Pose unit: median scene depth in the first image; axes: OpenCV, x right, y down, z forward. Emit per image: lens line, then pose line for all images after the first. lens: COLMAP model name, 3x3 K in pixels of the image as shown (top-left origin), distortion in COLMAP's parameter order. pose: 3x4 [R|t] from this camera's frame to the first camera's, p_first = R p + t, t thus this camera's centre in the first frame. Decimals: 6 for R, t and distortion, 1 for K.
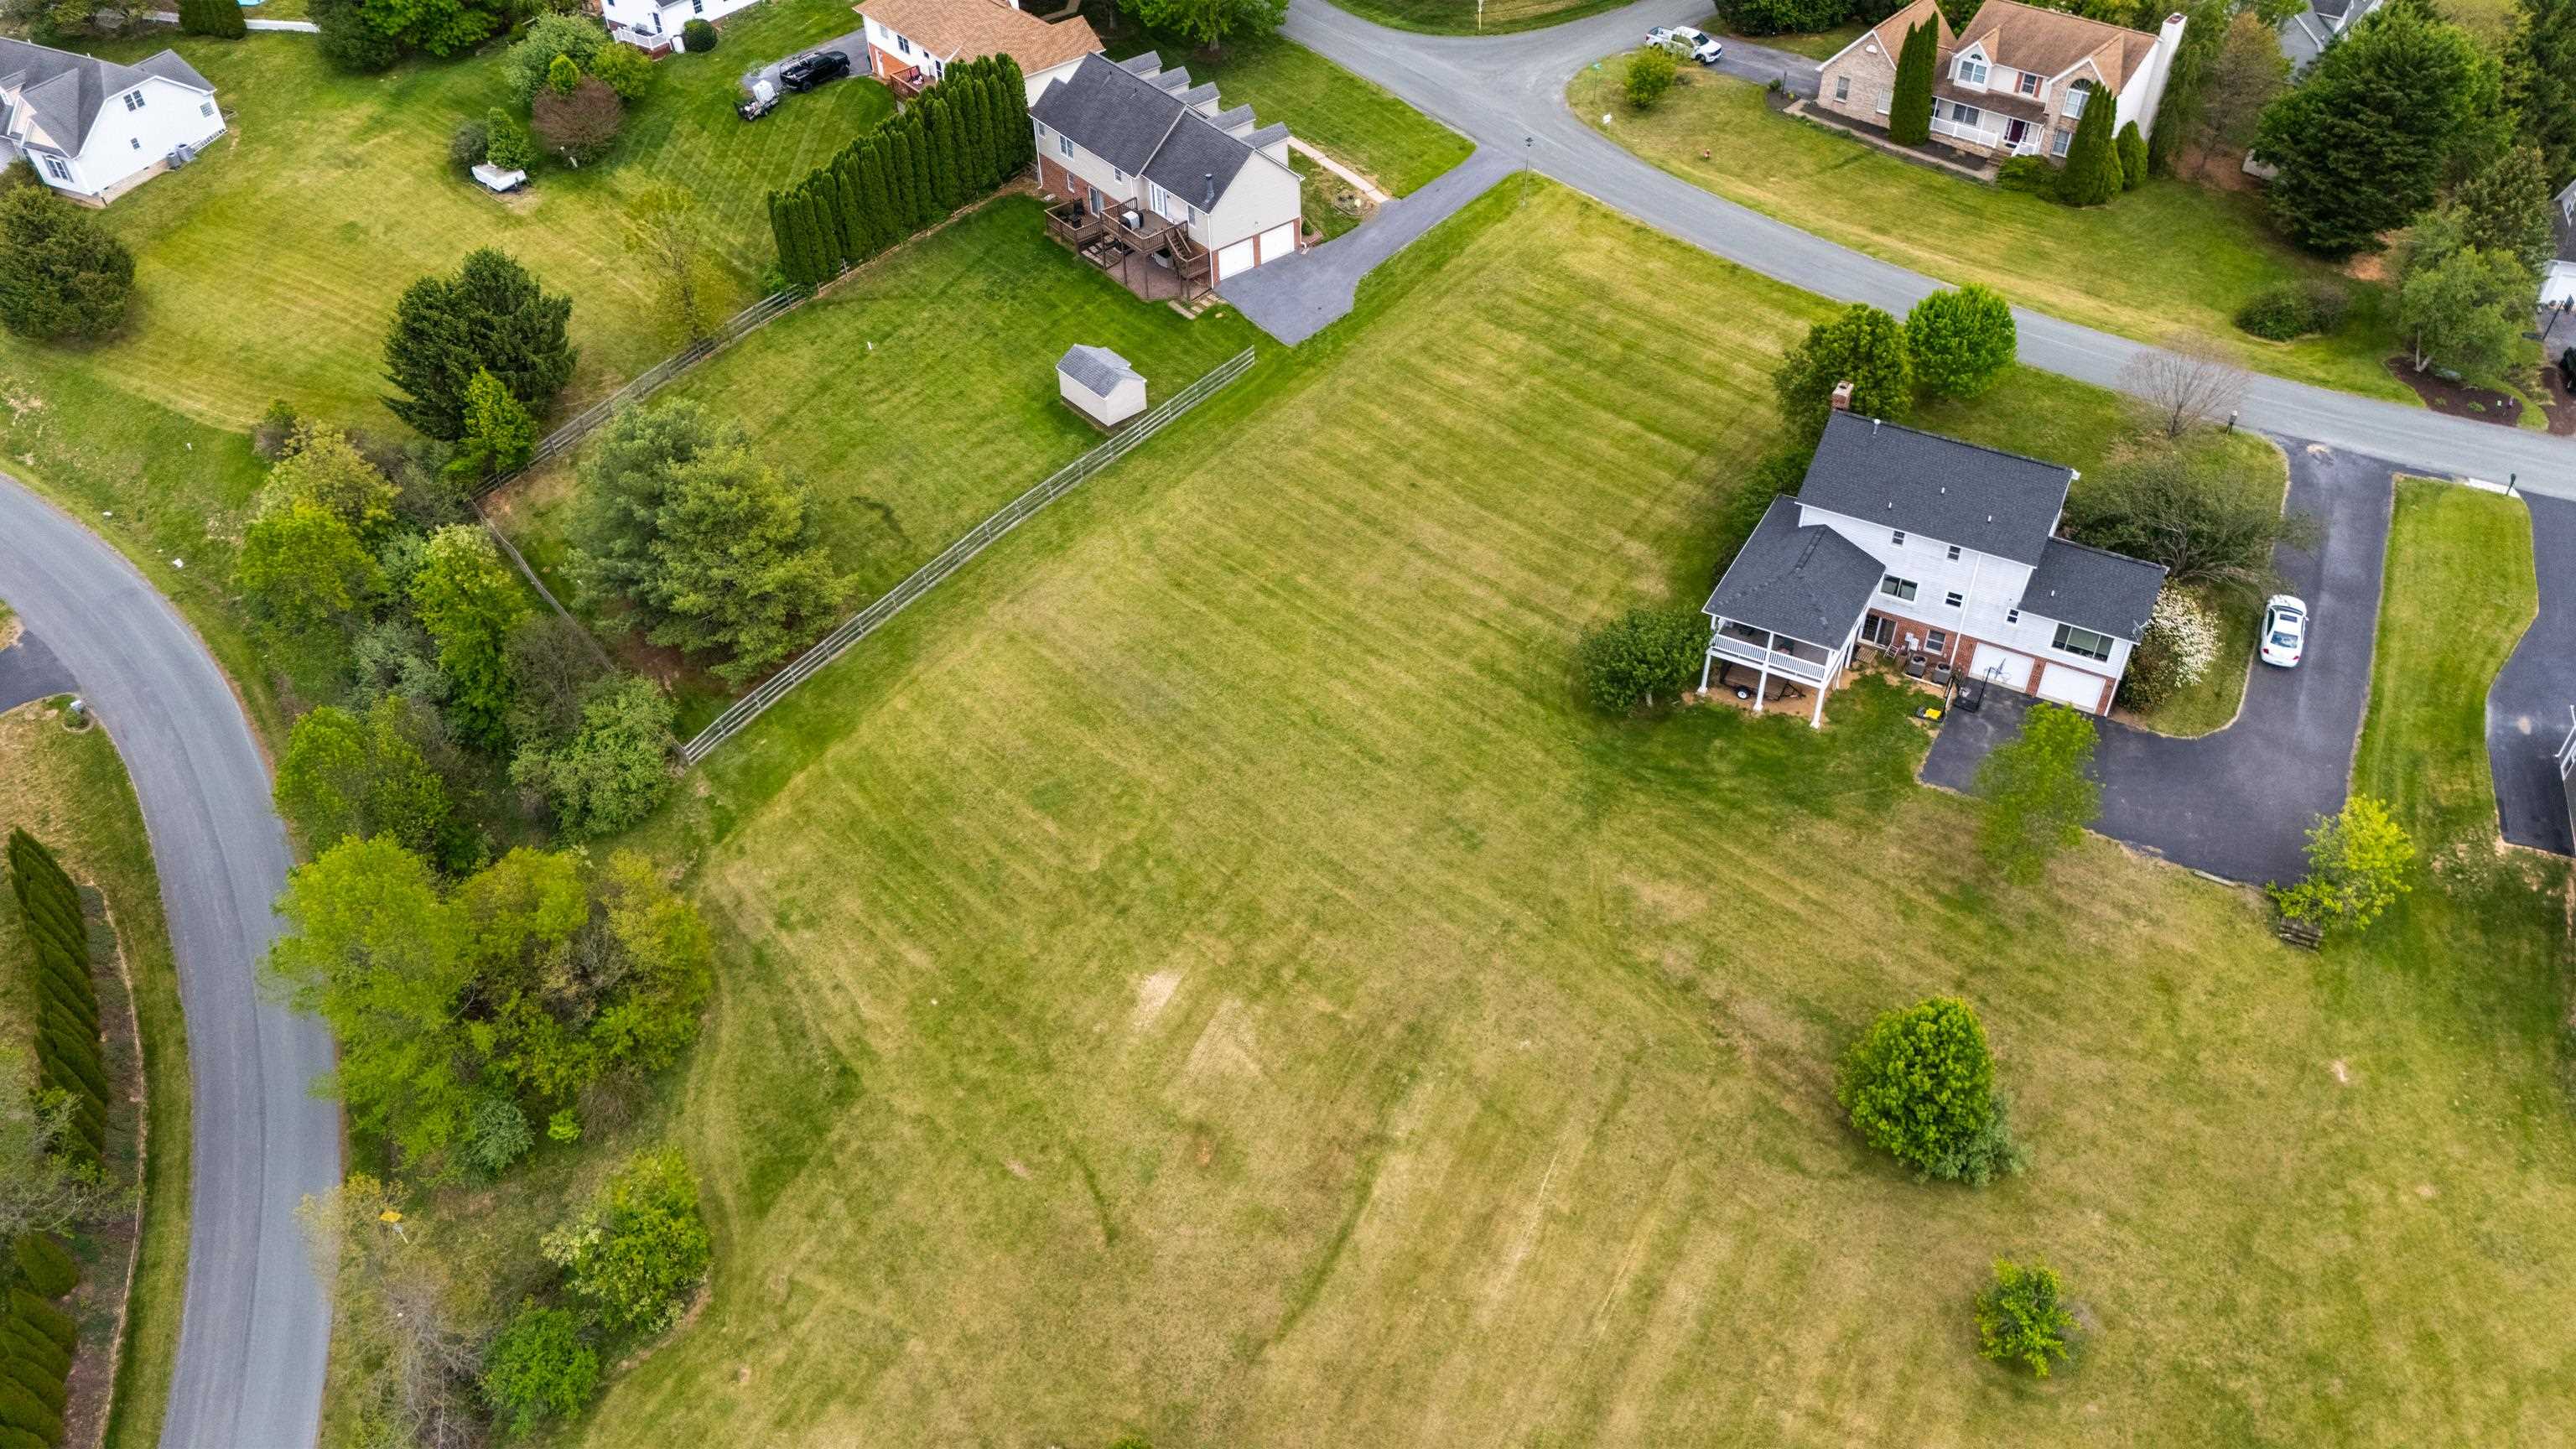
lens RADIAL K [[1896.6, 0, 1285.5], [0, 1896.6, 725.1], [0, 0, 1]] dist [0.075337, -0.075593]
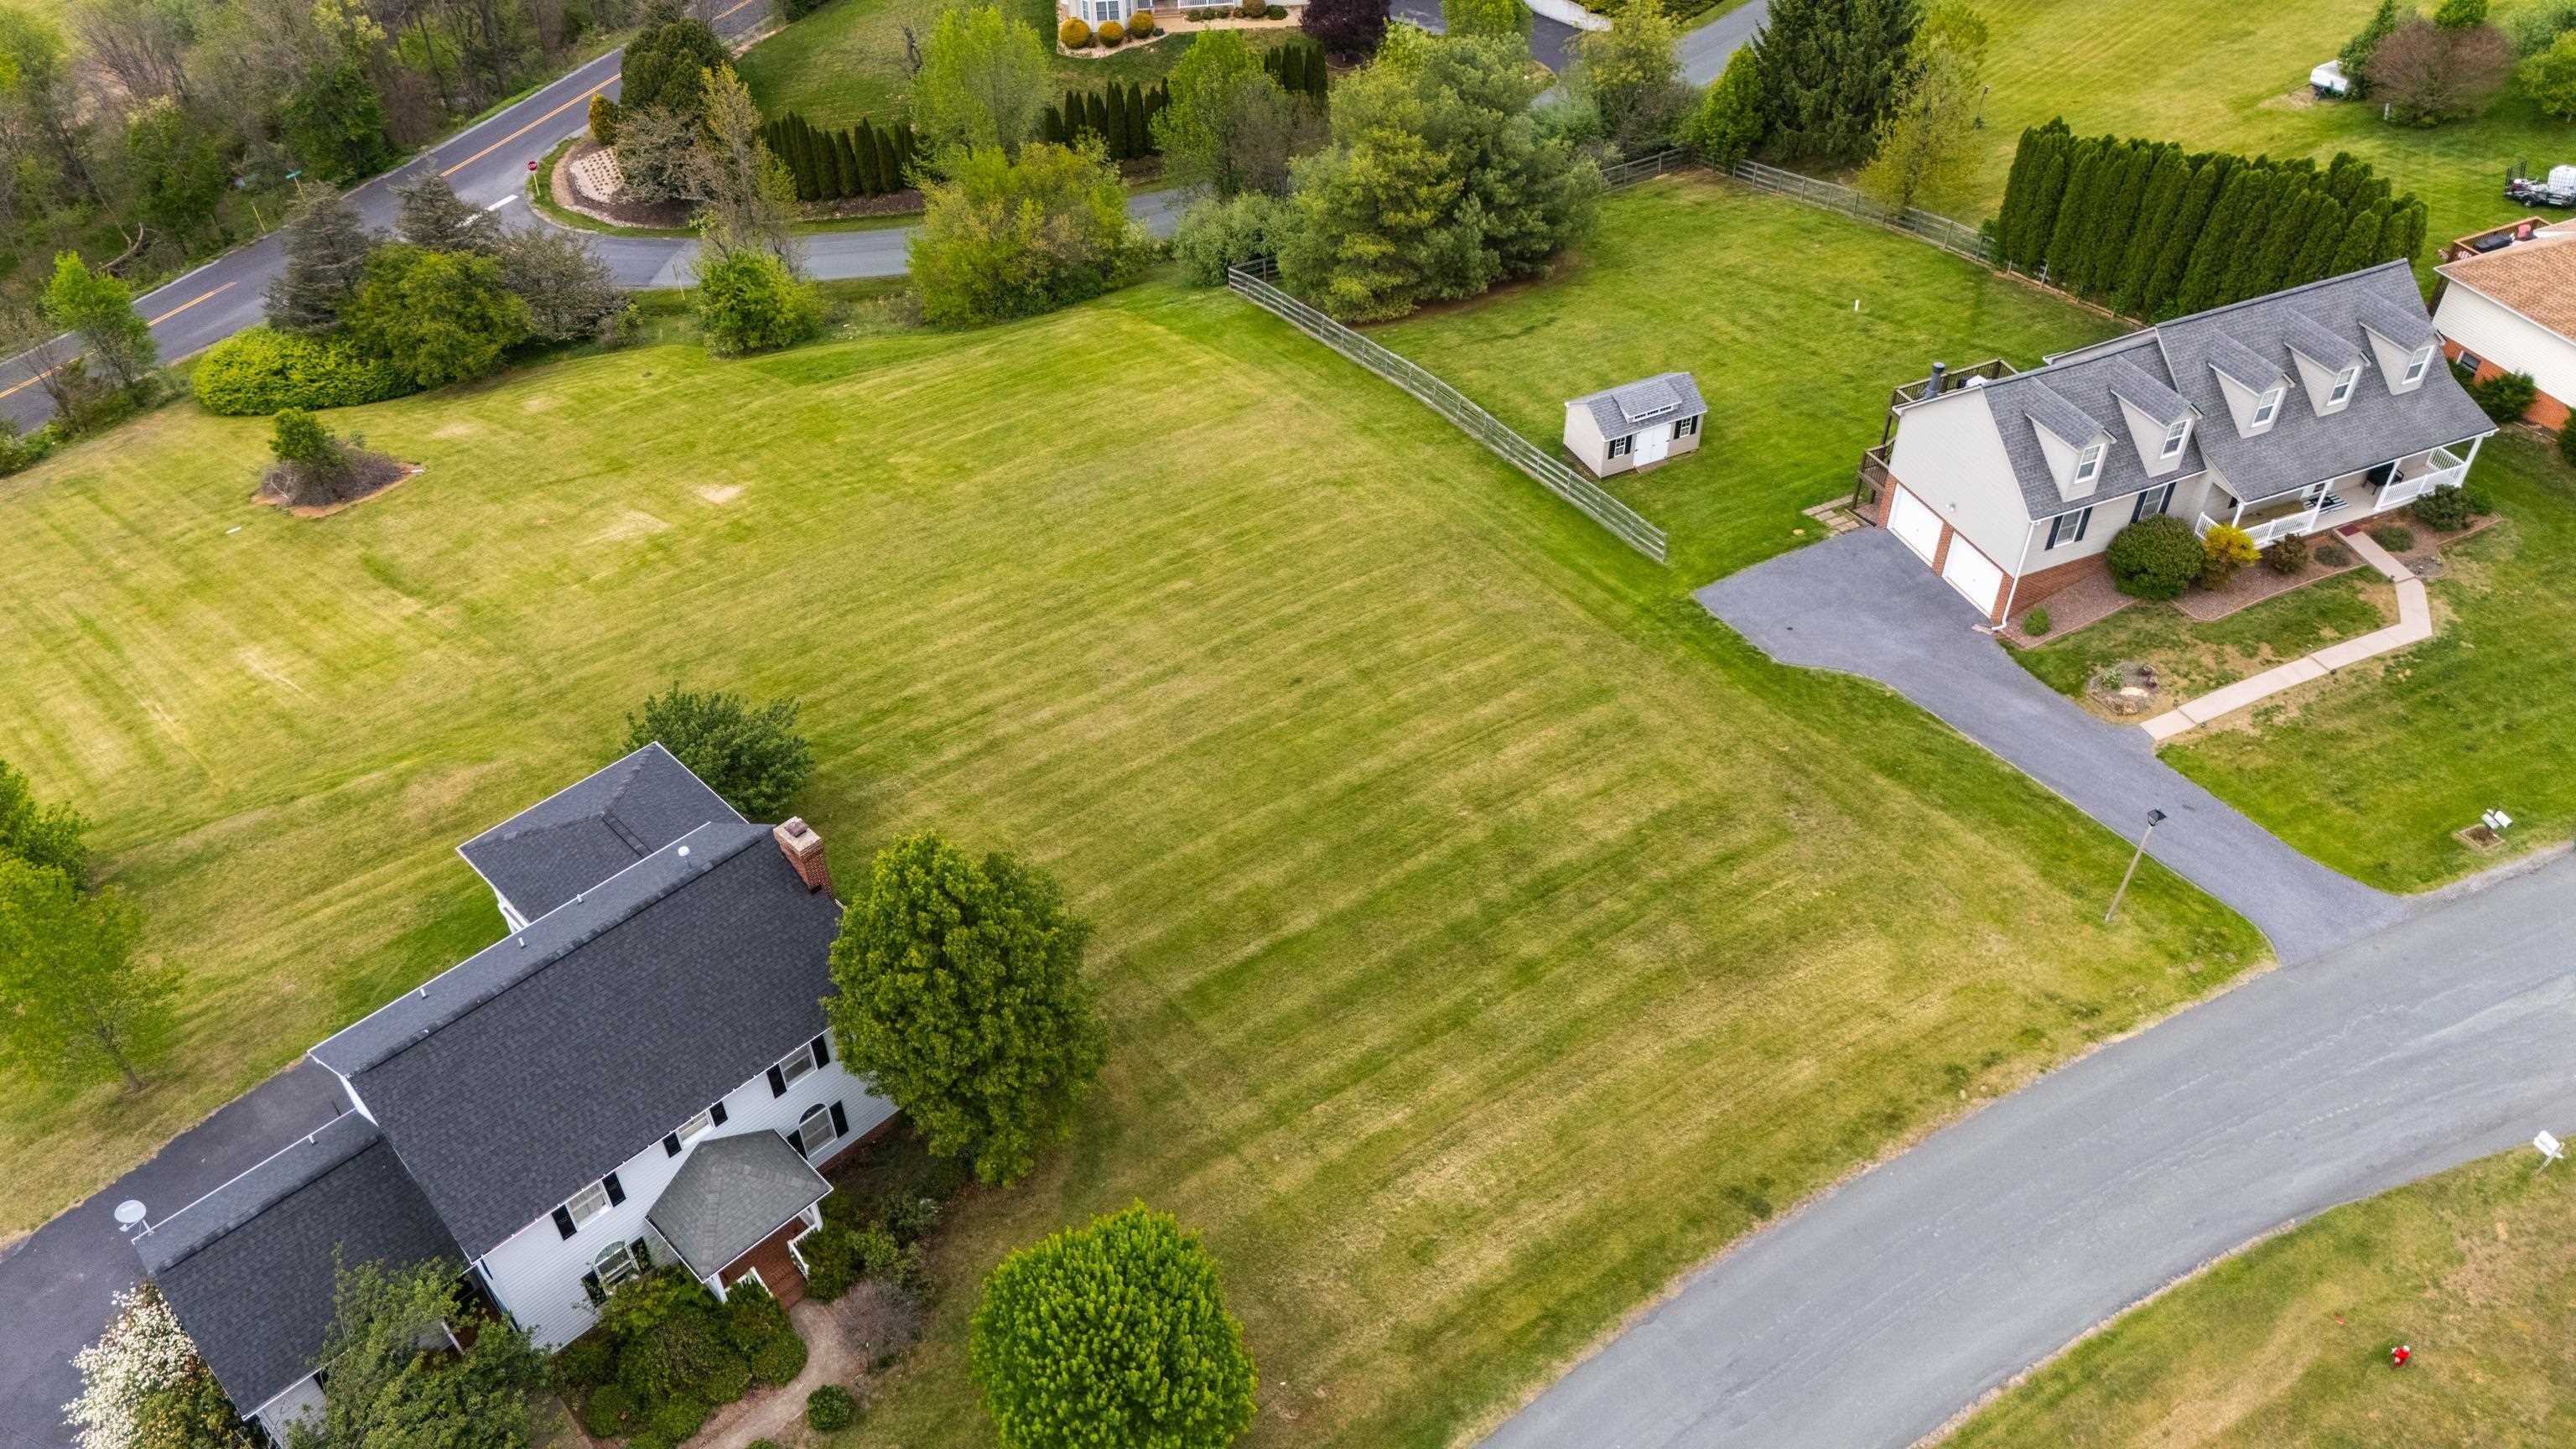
lens RADIAL K [[1896.6, 0, 1291.9], [0, 1896.6, 729.5], [0, 0, 1]] dist [0.075337, -0.075593]
pose [[-0.268383, 0.662518, -0.699314, 0.587259], [-0.622360, 0.434854, 0.650823, -0.596915], [0.735281, 0.609895, 0.295617, 0.912641]]
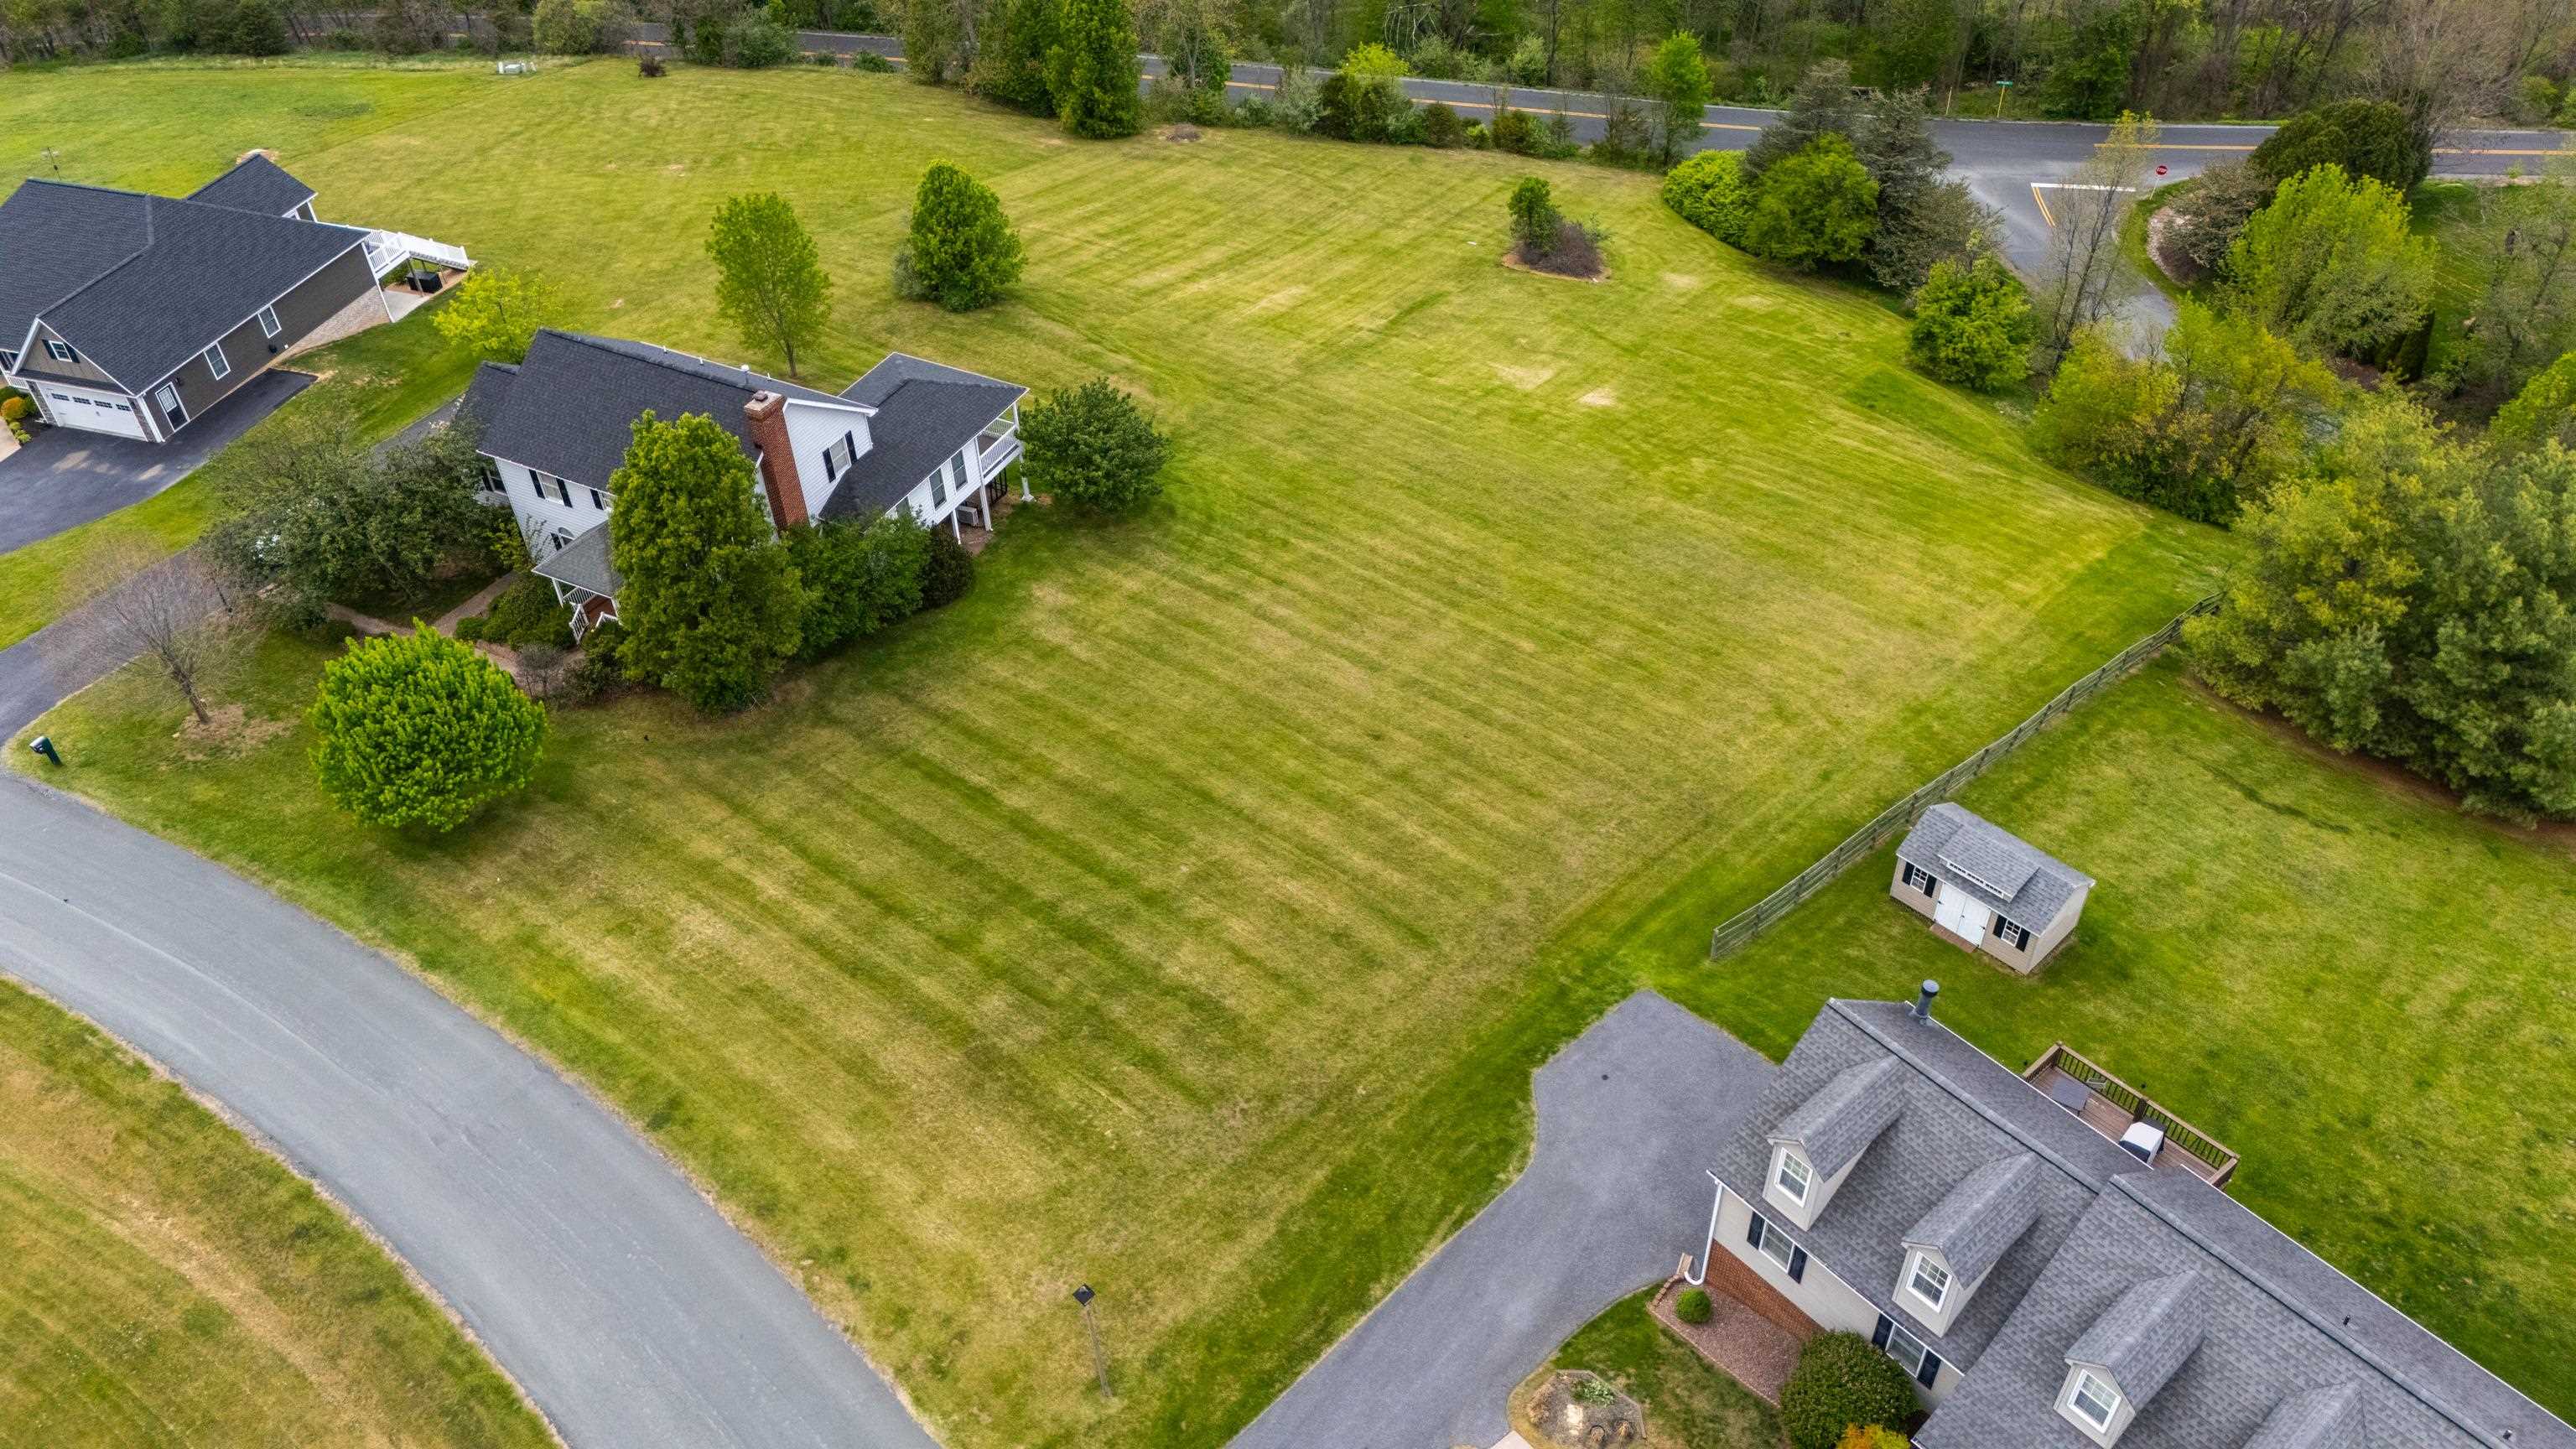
lens RADIAL K [[1896.6, 0, 1286.4], [0, 1896.6, 730.9], [0, 0, 1]] dist [0.075337, -0.075593]
pose [[-0.997778, 0.066441, 0.005015, 0.104699], [0.013181, 0.123039, 0.992314, -0.831146], [0.065313, 0.990175, -0.123641, 1.195518]]
